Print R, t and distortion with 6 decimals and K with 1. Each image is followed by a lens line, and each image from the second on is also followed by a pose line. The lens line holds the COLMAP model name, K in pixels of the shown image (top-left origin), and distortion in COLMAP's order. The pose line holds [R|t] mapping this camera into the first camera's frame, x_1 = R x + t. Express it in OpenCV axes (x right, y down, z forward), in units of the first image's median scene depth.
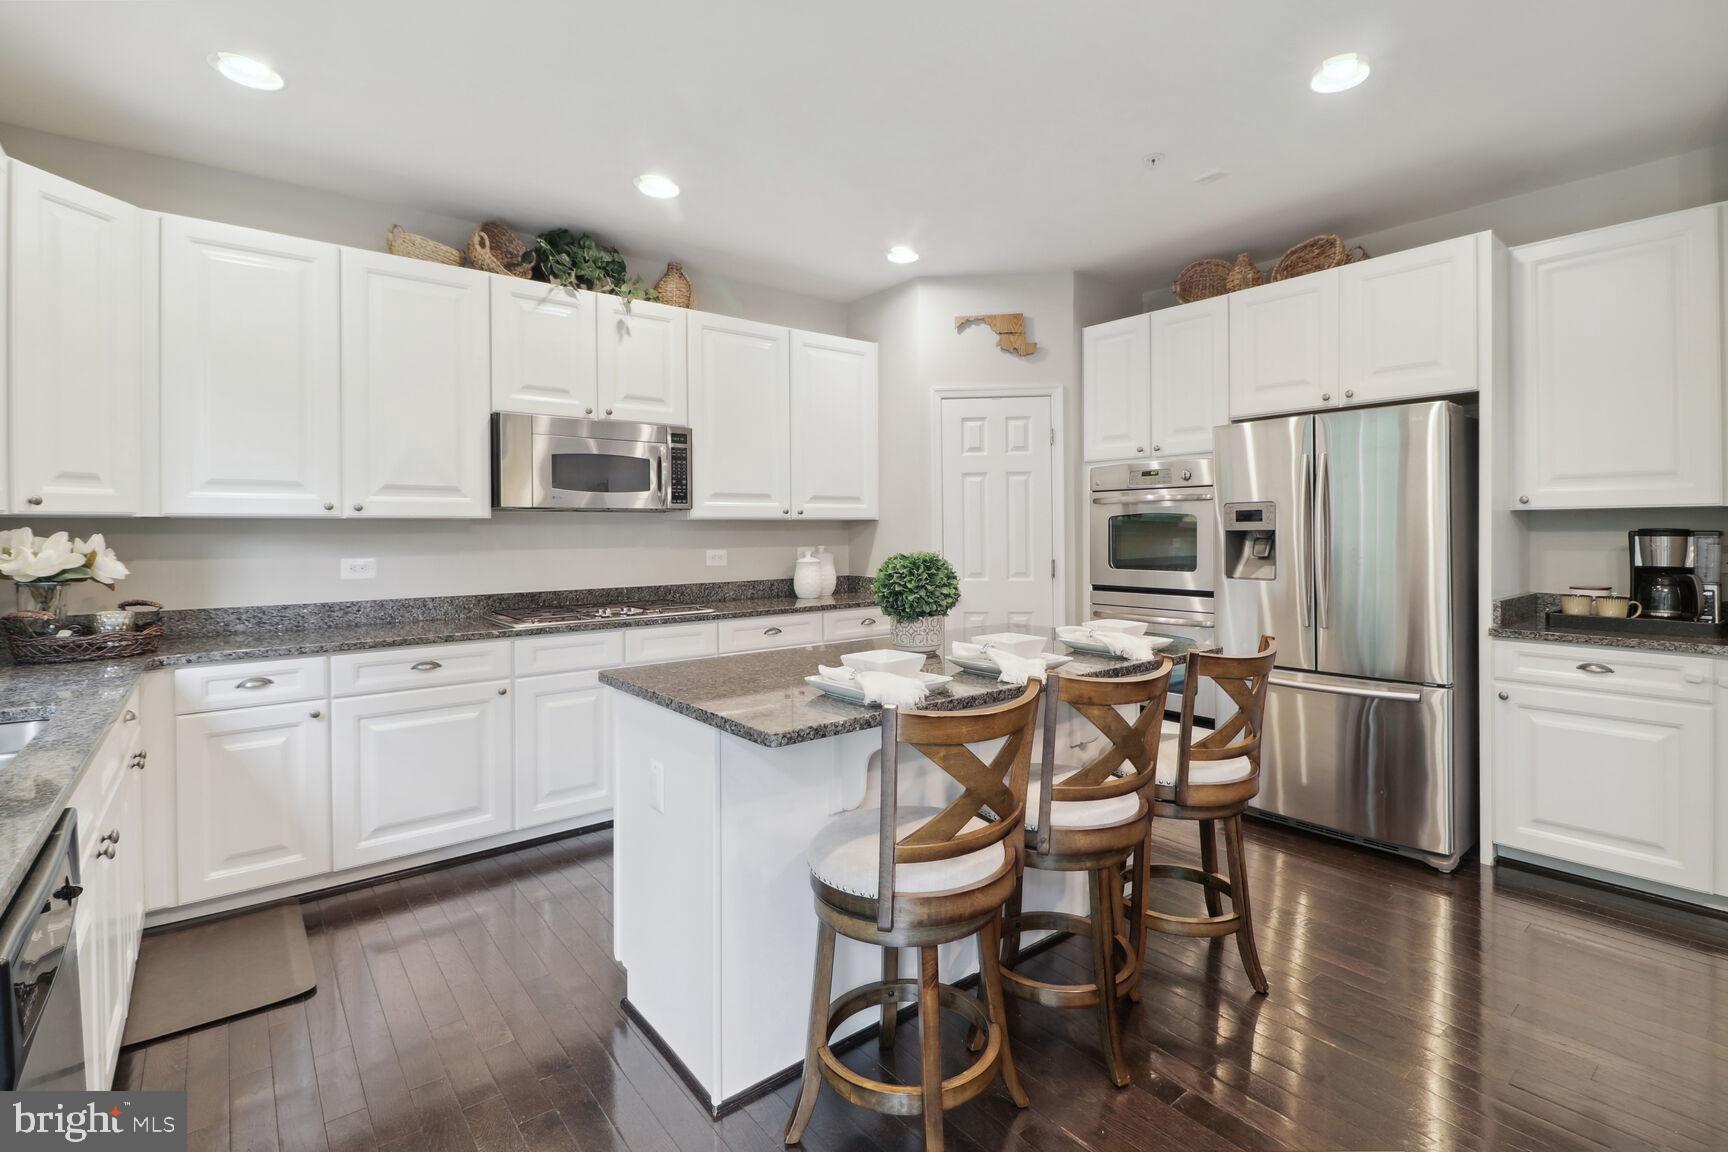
lens RADIAL K [[790.9, 0, 868.5], [0, 790.9, 526.0], [0, 0, 1]] dist [0.003059, 0.000070]
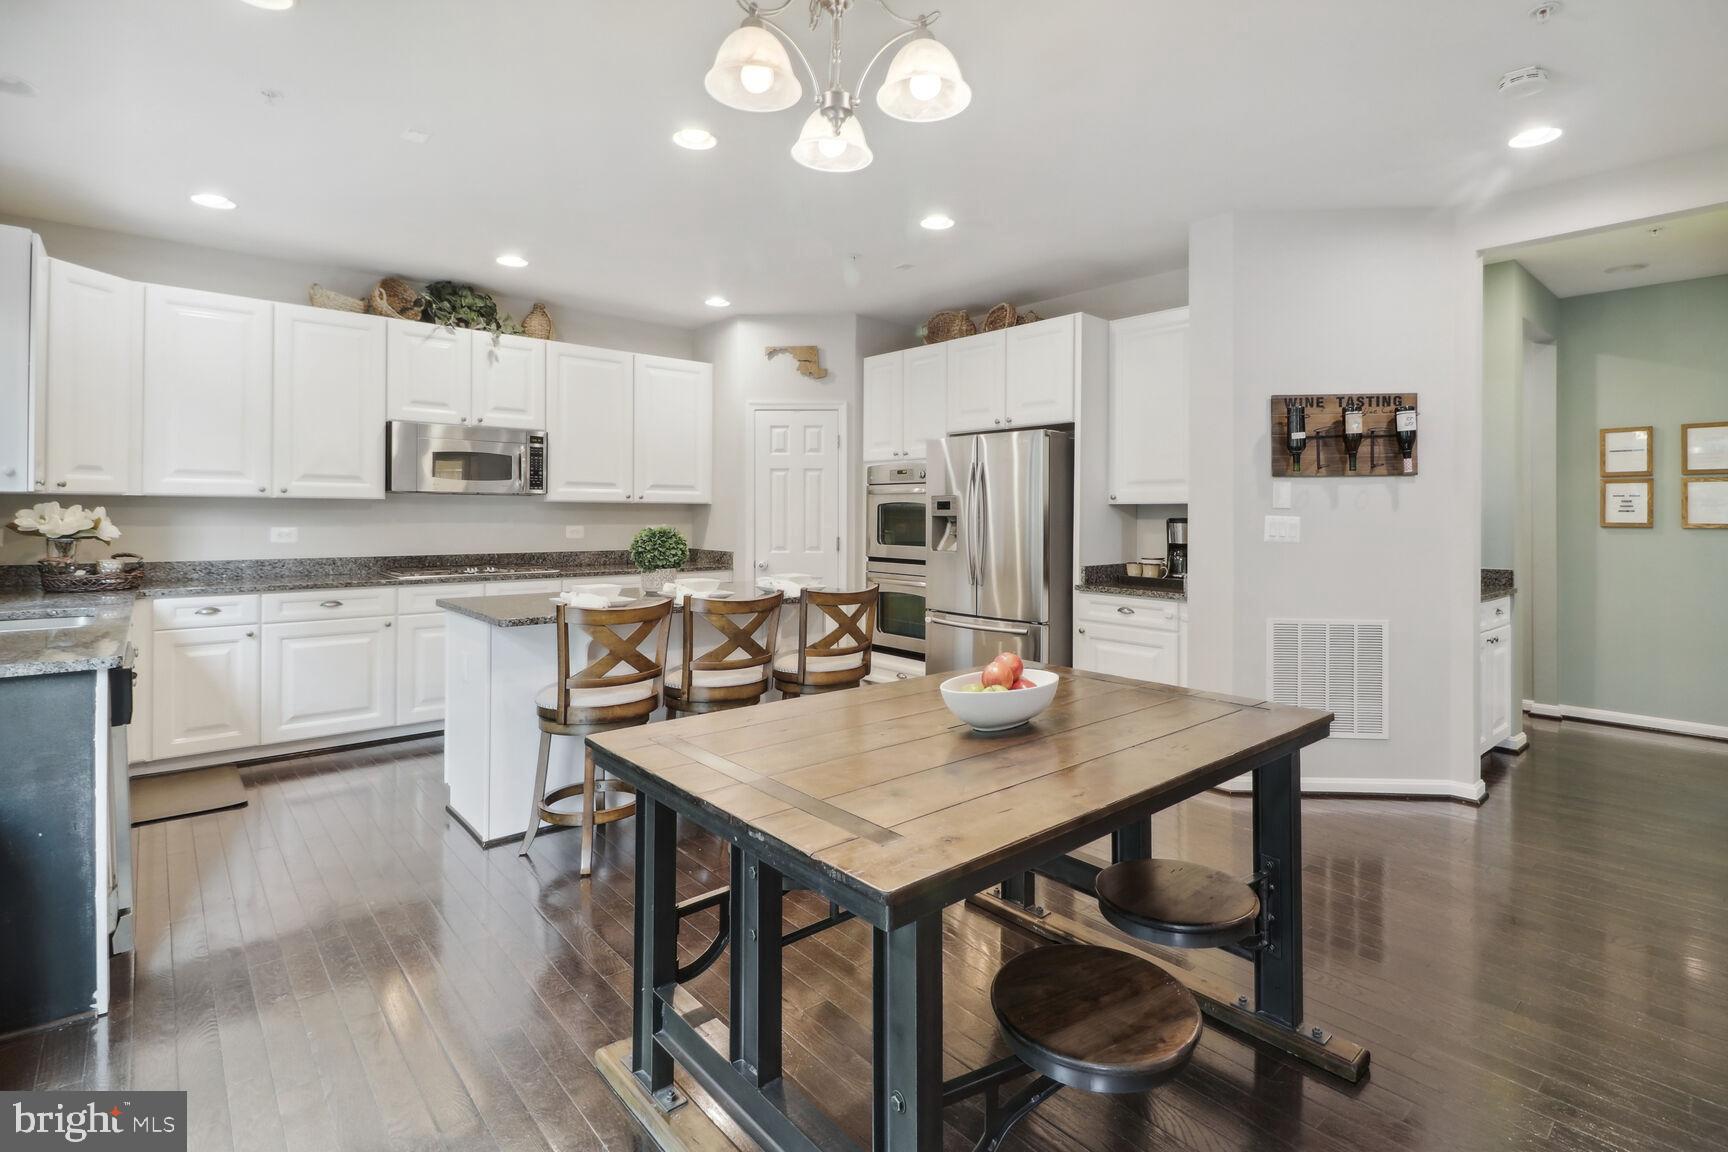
lens RADIAL K [[806.8, 0, 858.7], [0, 806.8, 507.3], [0, 0, 1]] dist [0.000778, -0.000616]
pose [[0.999228, 0.014459, 0.036532, 0.289746], [-0.014380, 0.999894, -0.002437, -0.004095], [-0.036563, 0.001909, 0.999330, -0.419253]]
